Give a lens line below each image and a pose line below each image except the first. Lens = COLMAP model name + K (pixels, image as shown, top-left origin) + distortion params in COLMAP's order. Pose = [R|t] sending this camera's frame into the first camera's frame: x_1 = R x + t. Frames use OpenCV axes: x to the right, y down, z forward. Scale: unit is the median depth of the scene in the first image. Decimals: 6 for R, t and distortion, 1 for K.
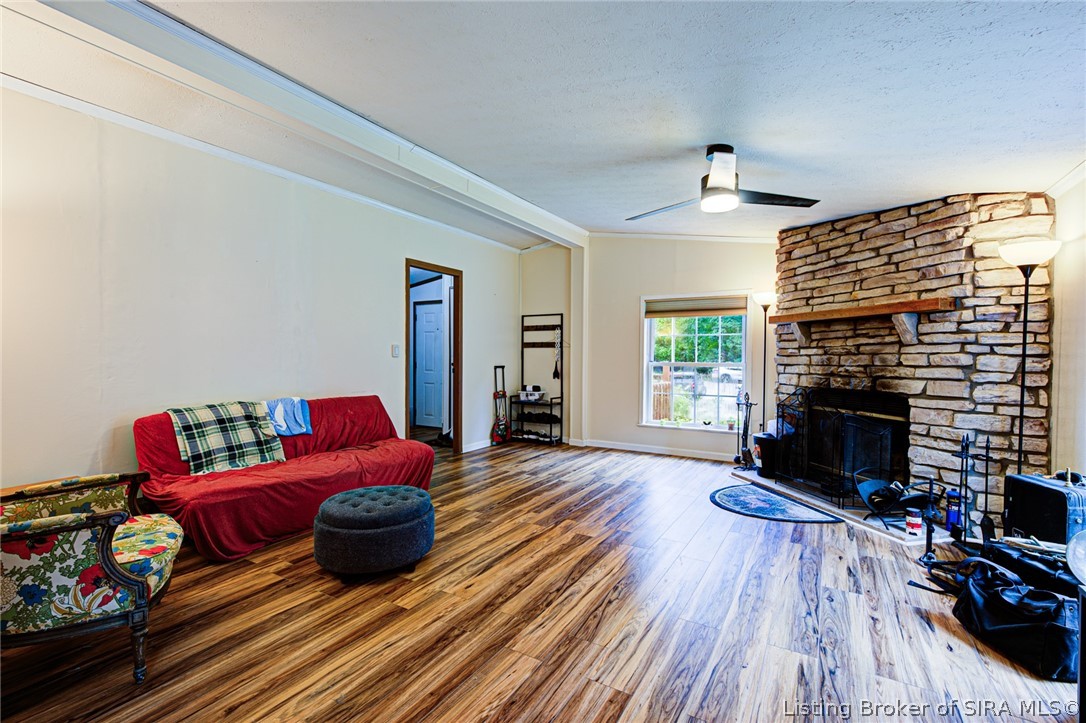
lens RADIAL K [[482.7, 0, 542.1], [0, 482.7, 361.7], [0, 0, 1]] dist [-0.004611, 0.000157]
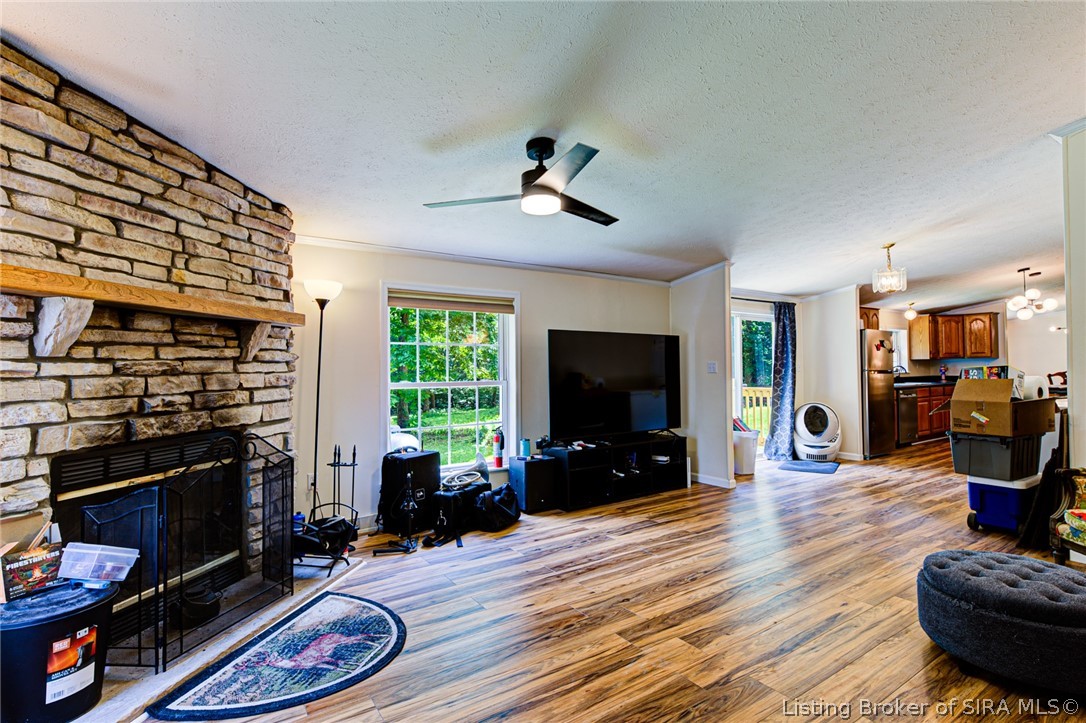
lens RADIAL K [[517.1, 0, 541.1], [0, 517.1, 360.5], [0, 0, 1]] dist [0.000556, 0.002337]
pose [[-0.904007, 0.014179, 0.427283, -0.033626], [0.011882, 0.999897, -0.008044, -0.024209], [-0.427353, -0.002195, -0.904082, 1.533119]]
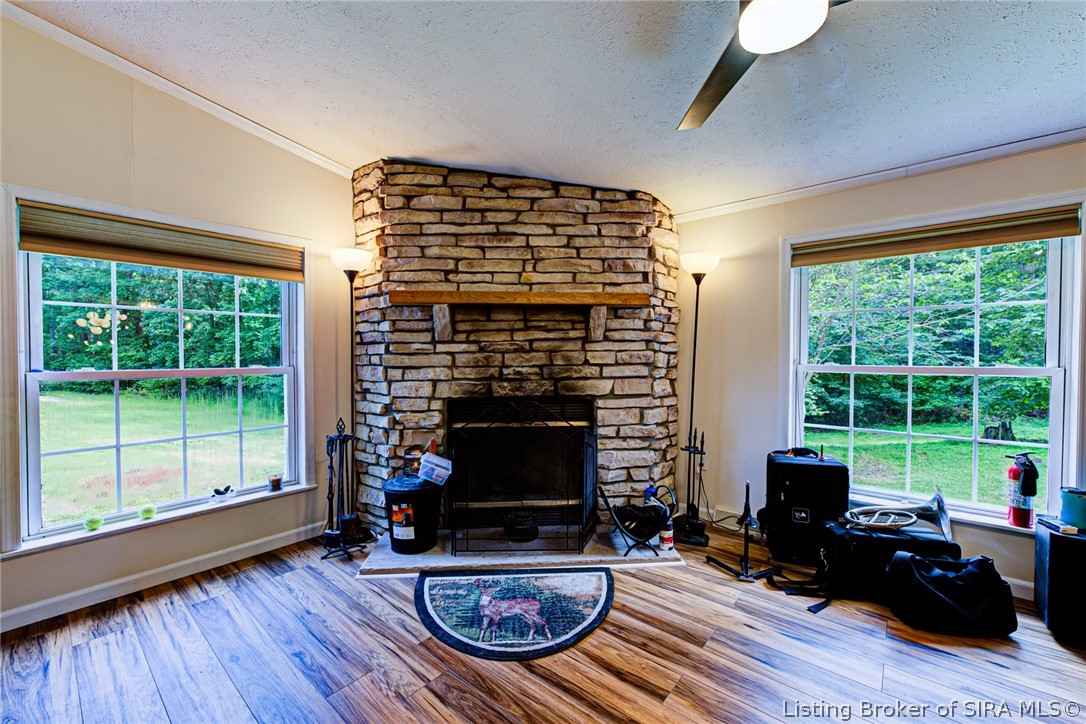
lens RADIAL K [[434.2, 0, 543.0], [0, 434.2, 362.1], [0, 0, 1]] dist [-0.003148, -0.000140]
pose [[0.162160, -0.021897, 0.986521, -0.062748], [0.014881, 0.999694, 0.019743, -0.013029], [-0.986652, 0.011479, 0.162436, 0.948465]]
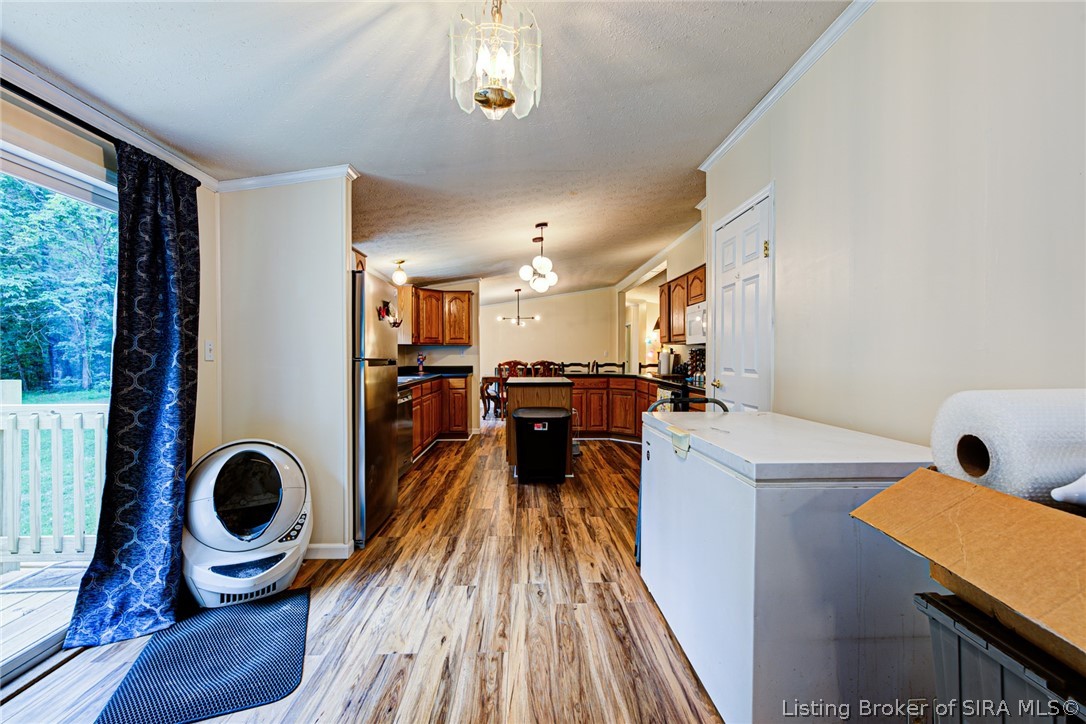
lens RADIAL K [[482.7, 0, 547.6], [0, 482.7, 361.8], [0, 0, 1]] dist [-0.004611, 0.000157]
pose [[-0.833398, 0.001588, -0.552671, -0.107212], [-0.011148, 0.999744, 0.019683, -0.005059], [0.552561, 0.022565, -0.833167, 0.169042]]
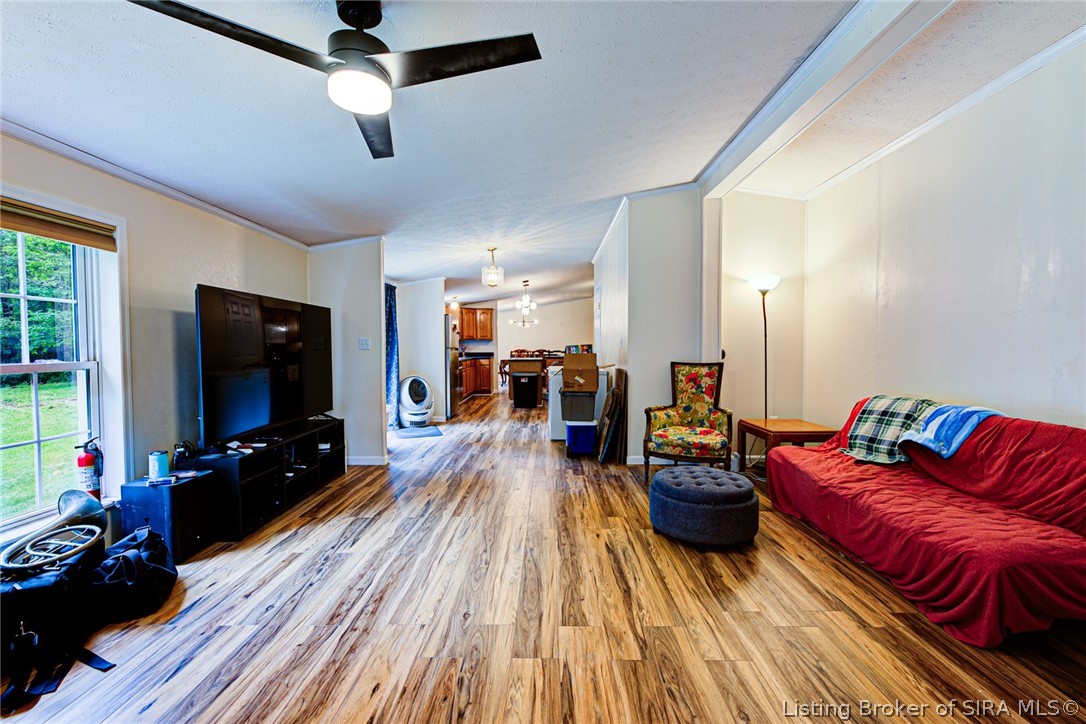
lens RADIAL K [[462.6, 0, 540.2], [0, 462.6, 361.5], [0, 0, 1]] dist [-0.002199, 0.000163]
pose [[-0.868149, 0.015890, -0.496049, 0.379966], [-0.005347, 0.999130, 0.041363, -0.016979], [0.496274, 0.038561, -0.867309, 1.326168]]
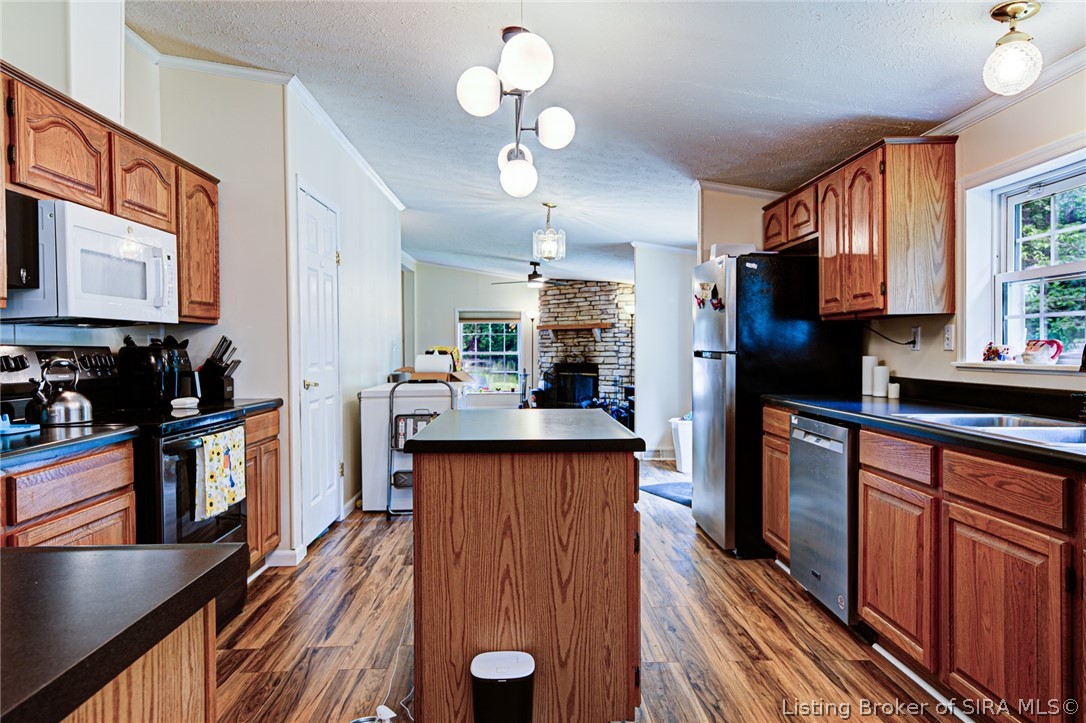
lens RADIAL K [[747.7, 0, 541.4], [0, 747.7, 357.3], [0, 0, 1]] dist [0.014466, 0.006878]
pose [[0.845464, -0.015453, 0.533809, -1.352770], [0.015630, 0.999869, 0.004189, 0.018885], [-0.533804, 0.004802, 0.845595, -1.845696]]
